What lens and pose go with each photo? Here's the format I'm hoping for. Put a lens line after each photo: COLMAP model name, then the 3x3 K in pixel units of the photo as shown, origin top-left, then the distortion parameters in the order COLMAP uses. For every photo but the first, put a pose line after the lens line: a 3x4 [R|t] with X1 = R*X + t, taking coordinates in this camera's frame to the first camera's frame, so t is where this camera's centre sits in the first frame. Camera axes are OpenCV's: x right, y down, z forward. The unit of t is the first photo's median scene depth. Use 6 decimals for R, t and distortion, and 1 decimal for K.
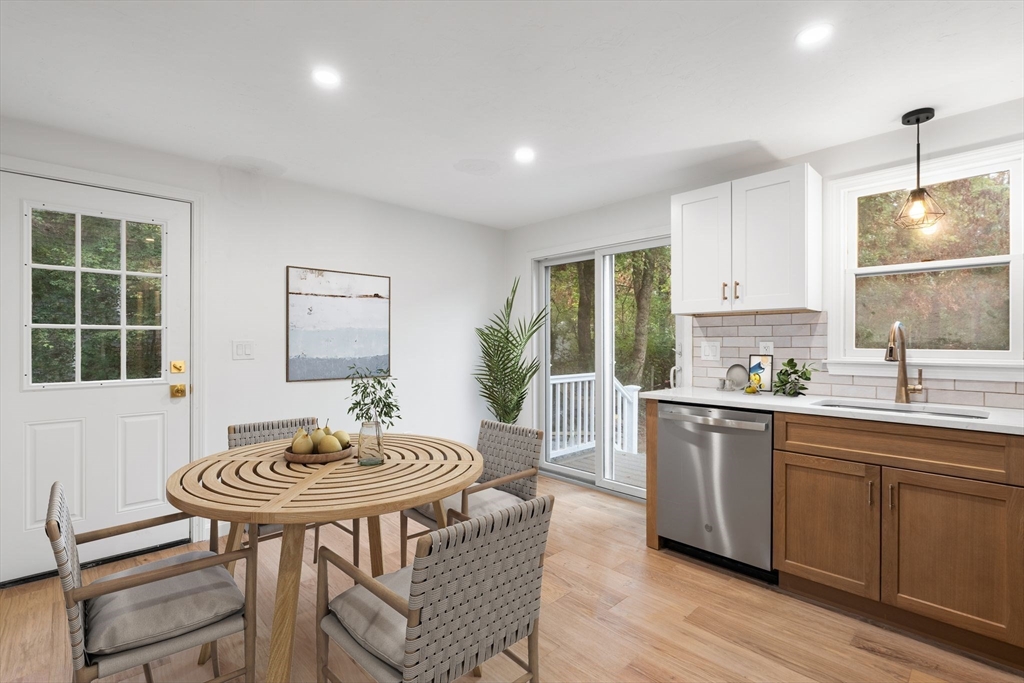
lens RADIAL K [[465.8, 0, 512.0], [0, 465.8, 341.5], [0, 0, 1]] dist [-0.000826, 0.000319]
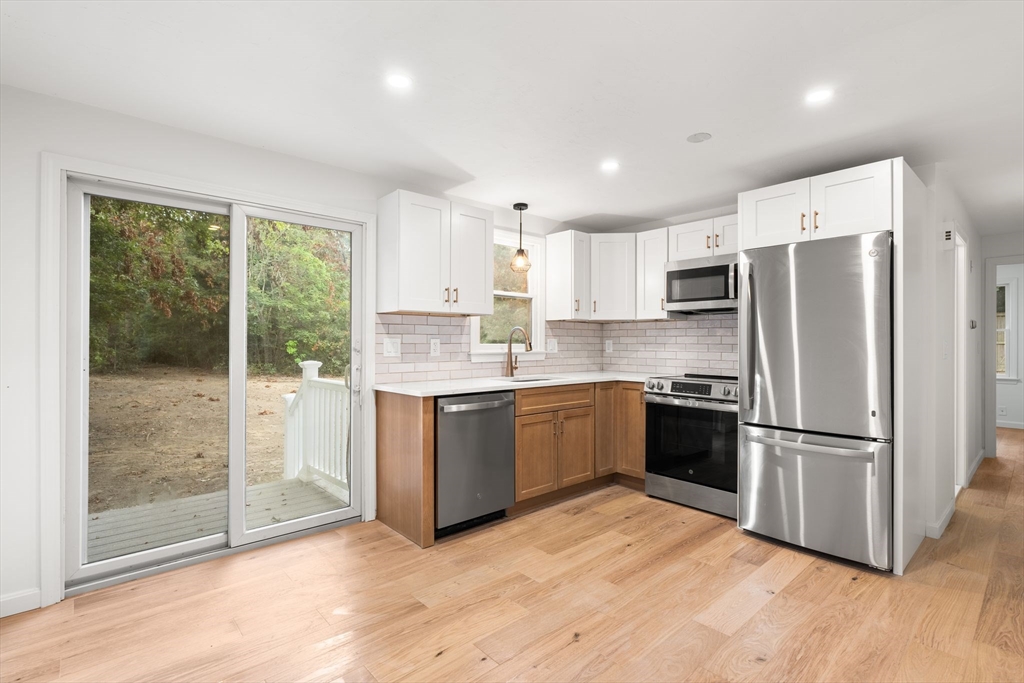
lens RADIAL K [[481.8, 0, 511.2], [0, 481.8, 338.9], [0, 0, 1]] dist [-0.000140, -0.000101]
pose [[0.033447, 0.003730, 0.999434, -0.802927], [-0.005652, 0.999978, -0.003543, 0.004384], [-0.999425, -0.005530, 0.033467, 0.886131]]
